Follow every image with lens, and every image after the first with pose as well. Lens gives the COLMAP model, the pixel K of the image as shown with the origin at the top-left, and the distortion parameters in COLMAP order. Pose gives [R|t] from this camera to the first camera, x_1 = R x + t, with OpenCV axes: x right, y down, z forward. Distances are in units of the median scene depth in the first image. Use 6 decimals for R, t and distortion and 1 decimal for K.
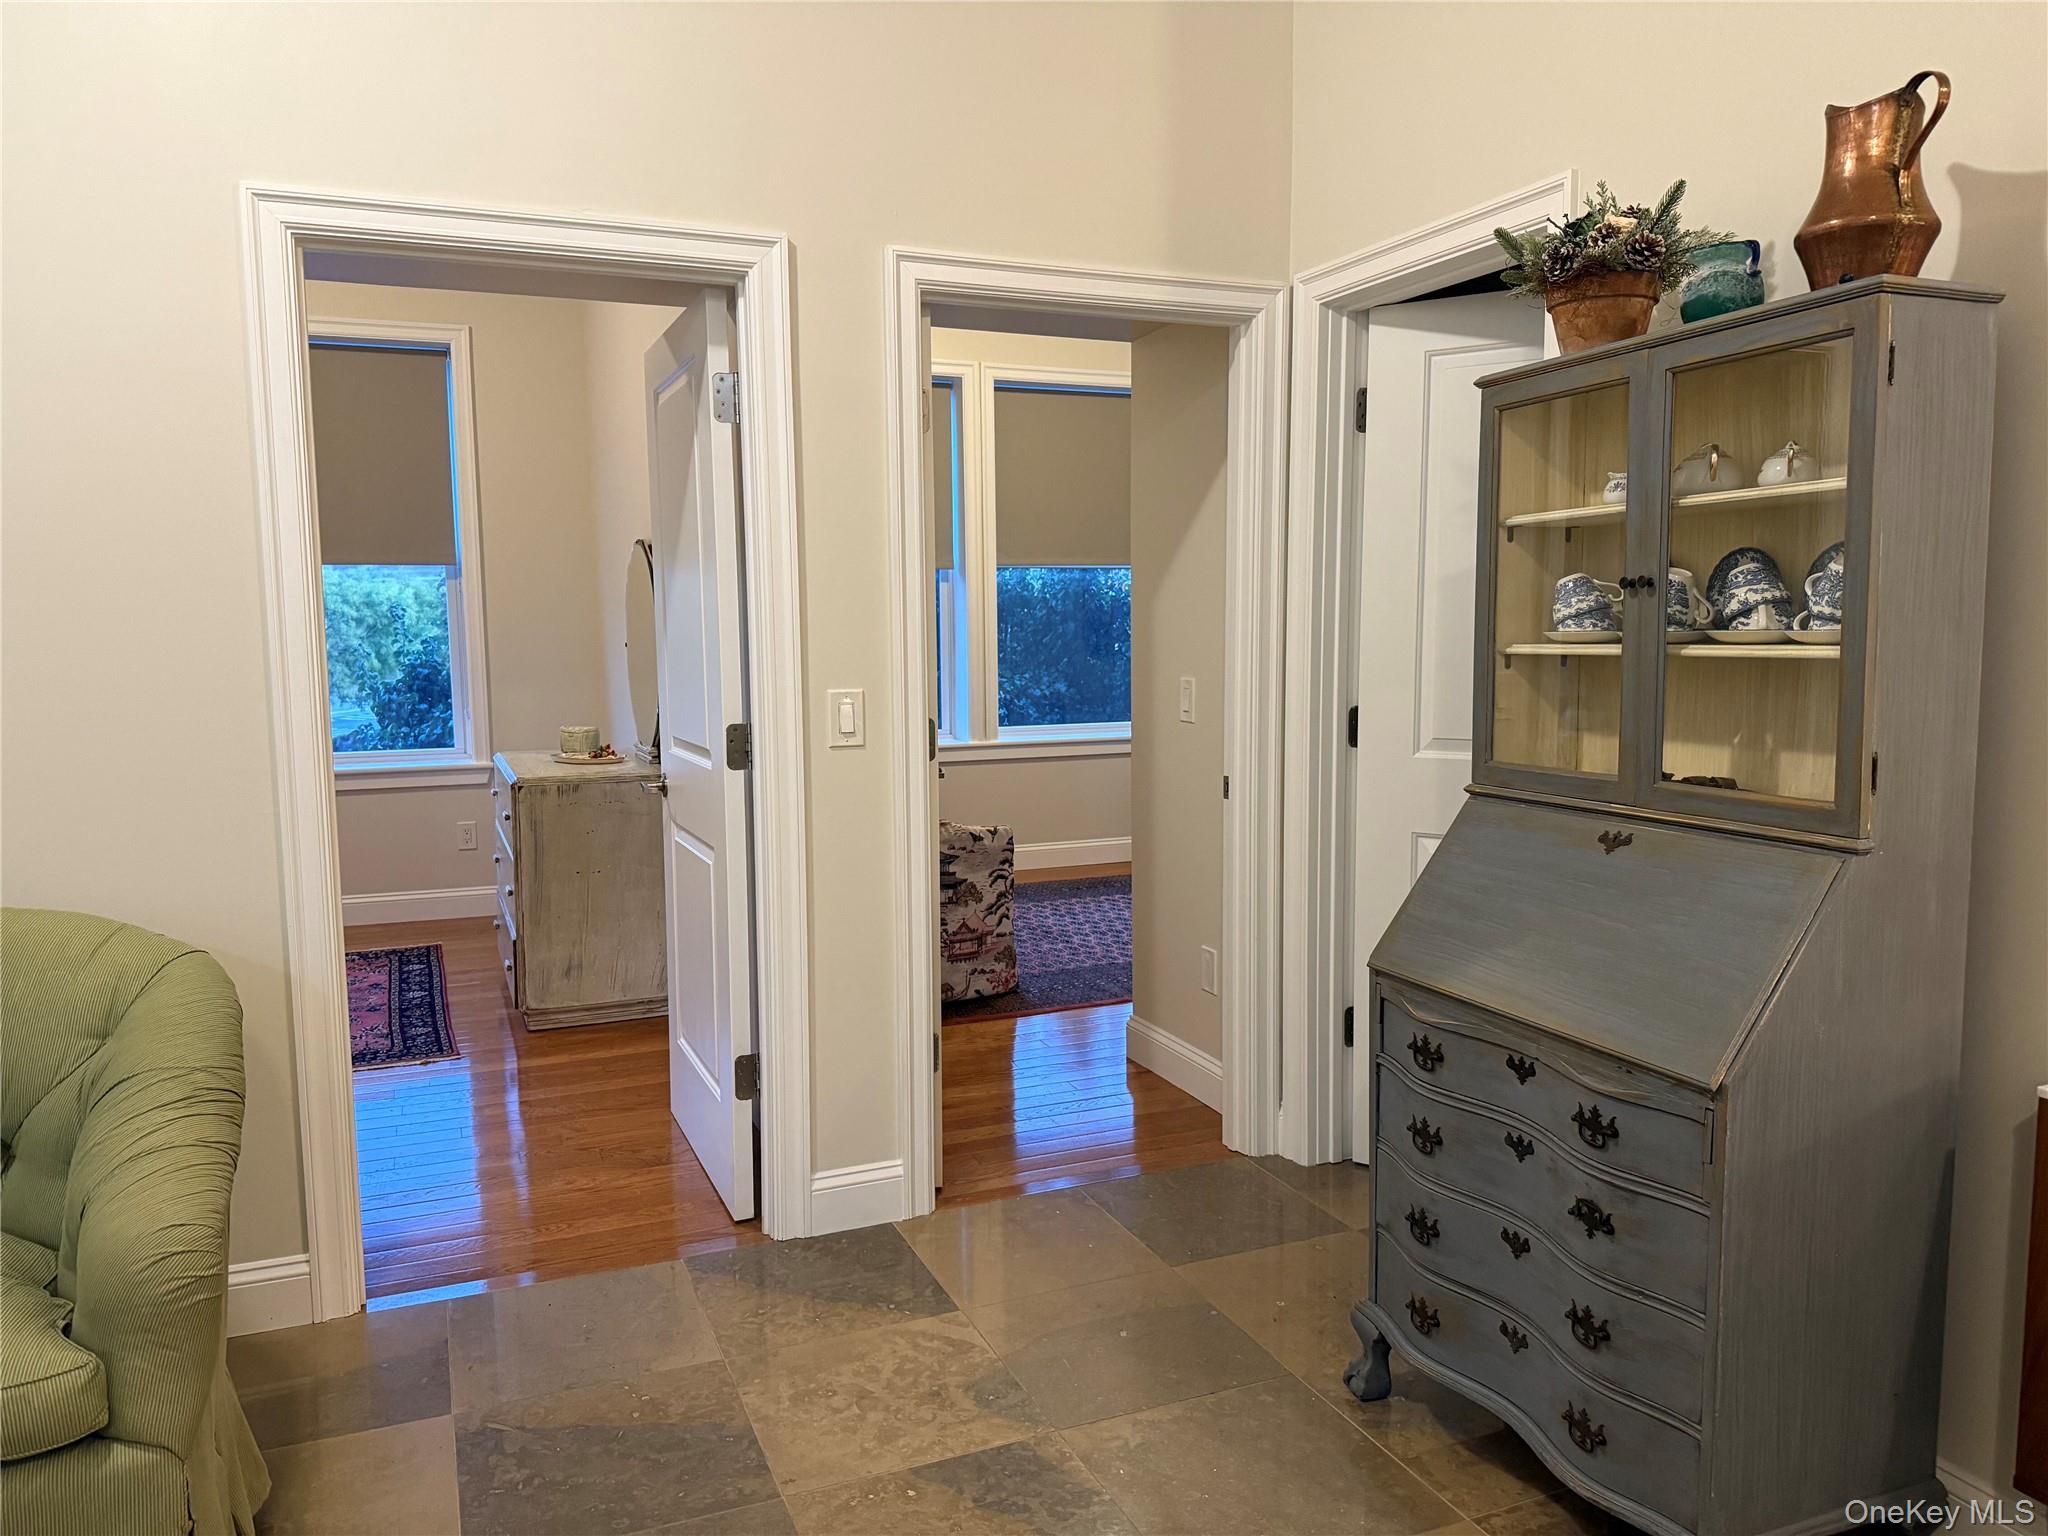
lens RADIAL K [[1452.4, 0, 1024.0], [0, 1452.4, 768.0], [0, 0, 1]] dist [-0.000474, -0.000036]
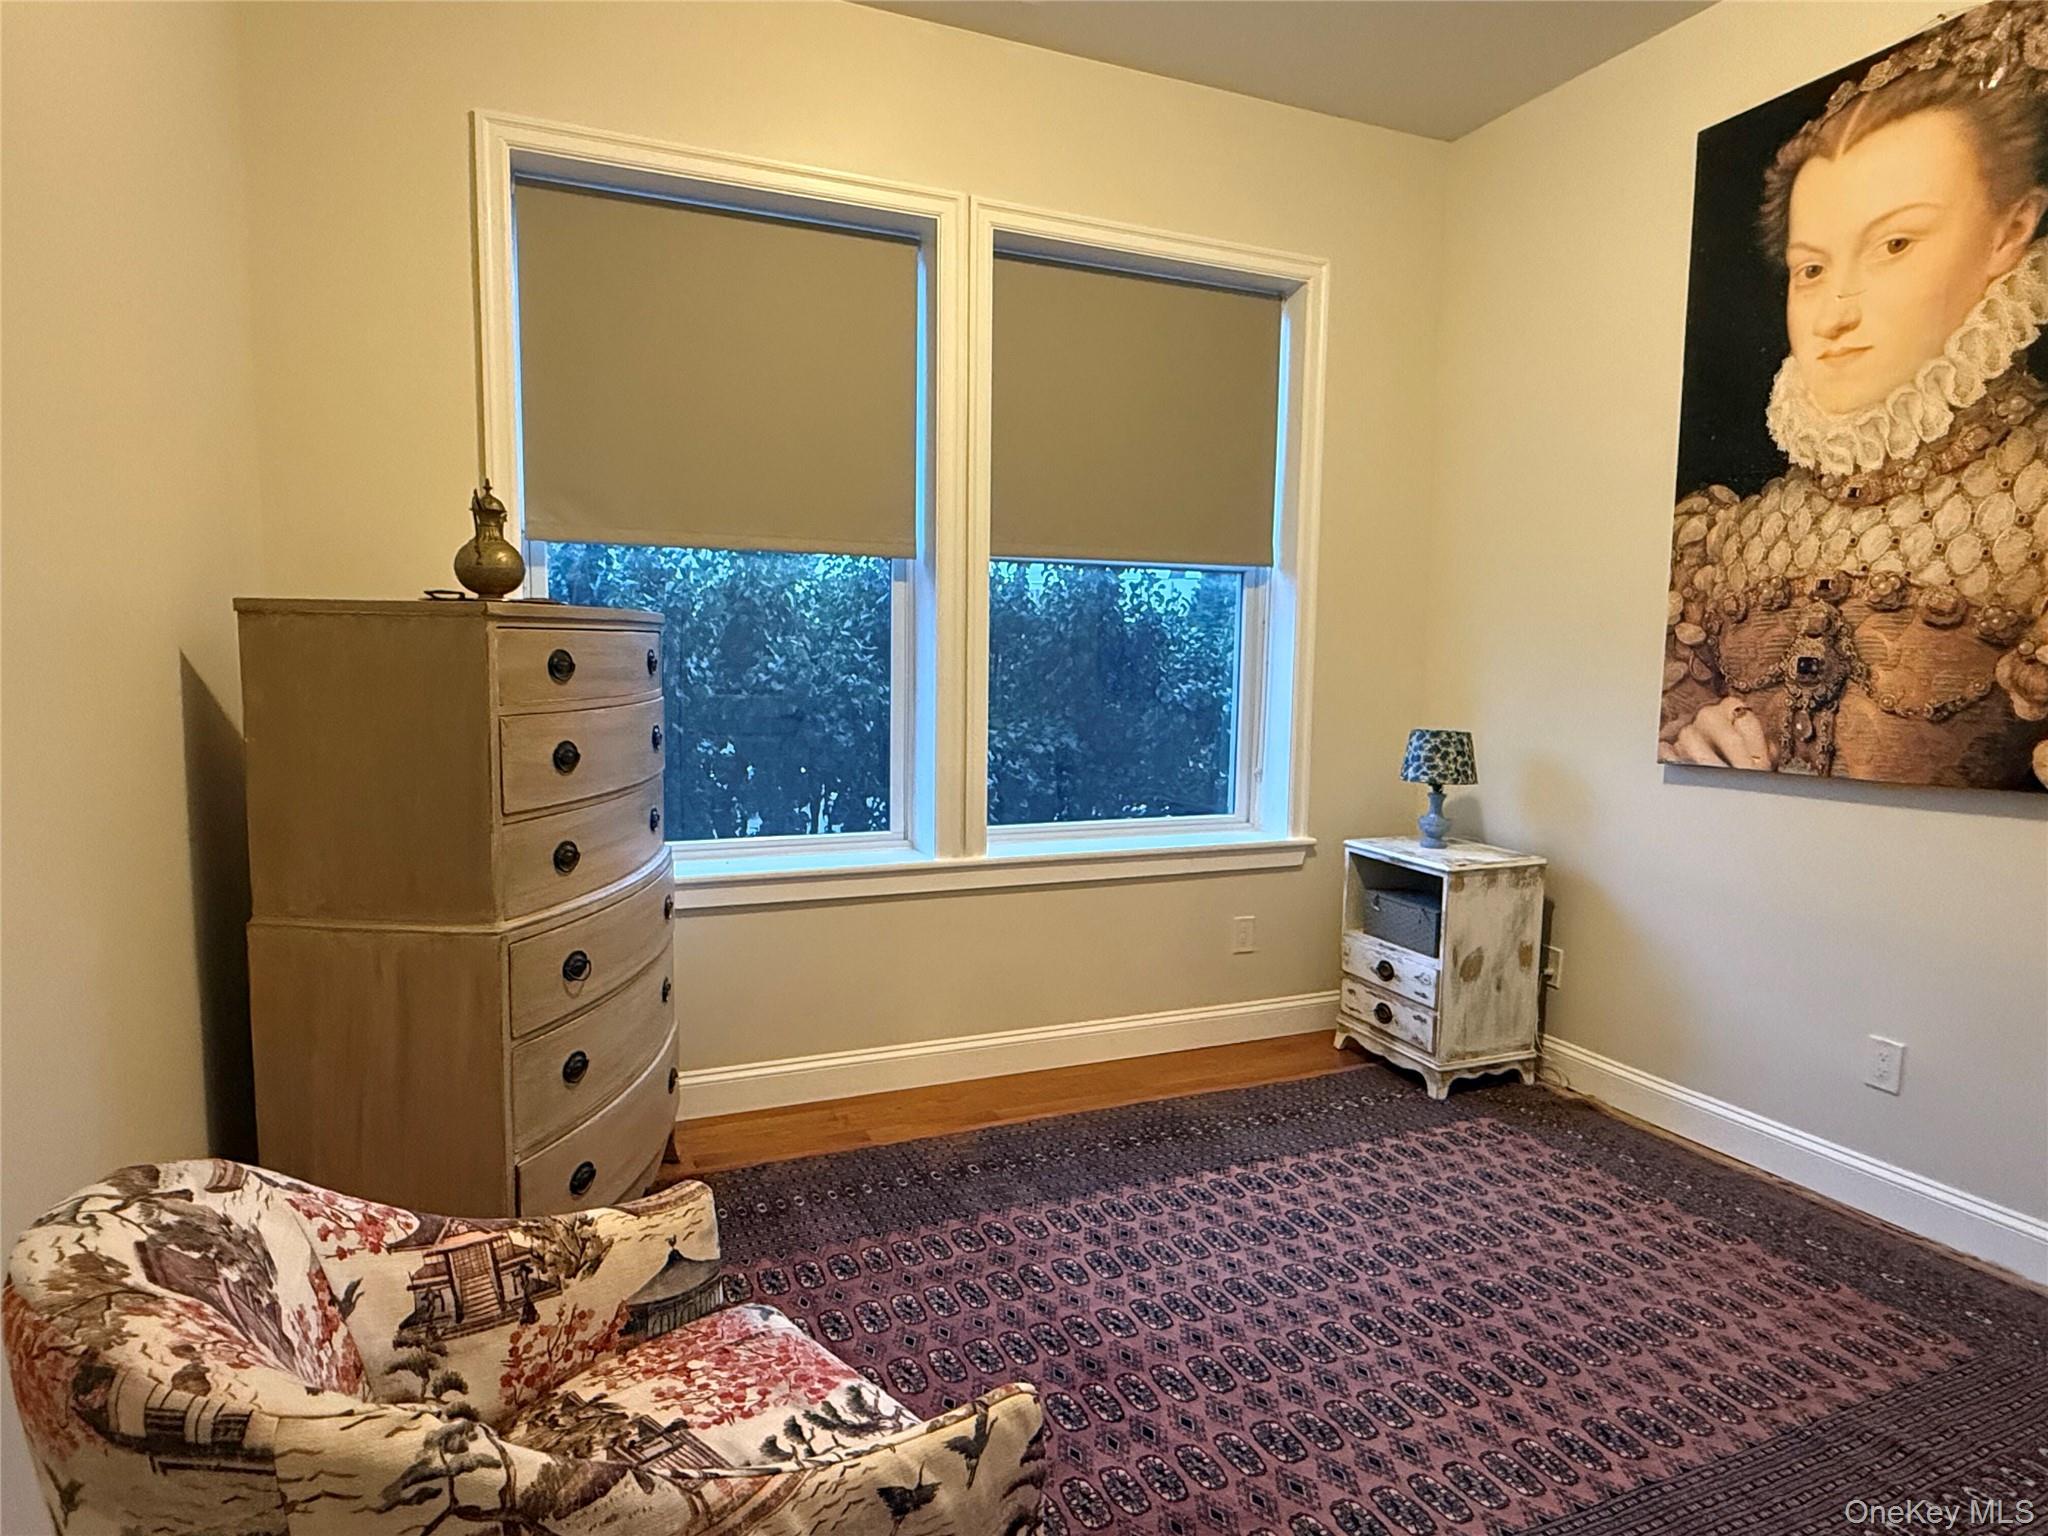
lens RADIAL K [[1181.0, 0, 1019.1], [0, 1181.0, 725.5], [0, 0, 1]] dist [0.002578, 0.056067]
pose [[0.999613, 0.023264, 0.015222, -0.010065], [-0.022721, 0.999132, -0.034917, -0.042987], [-0.016021, 0.034558, 0.999274, 0.409710]]
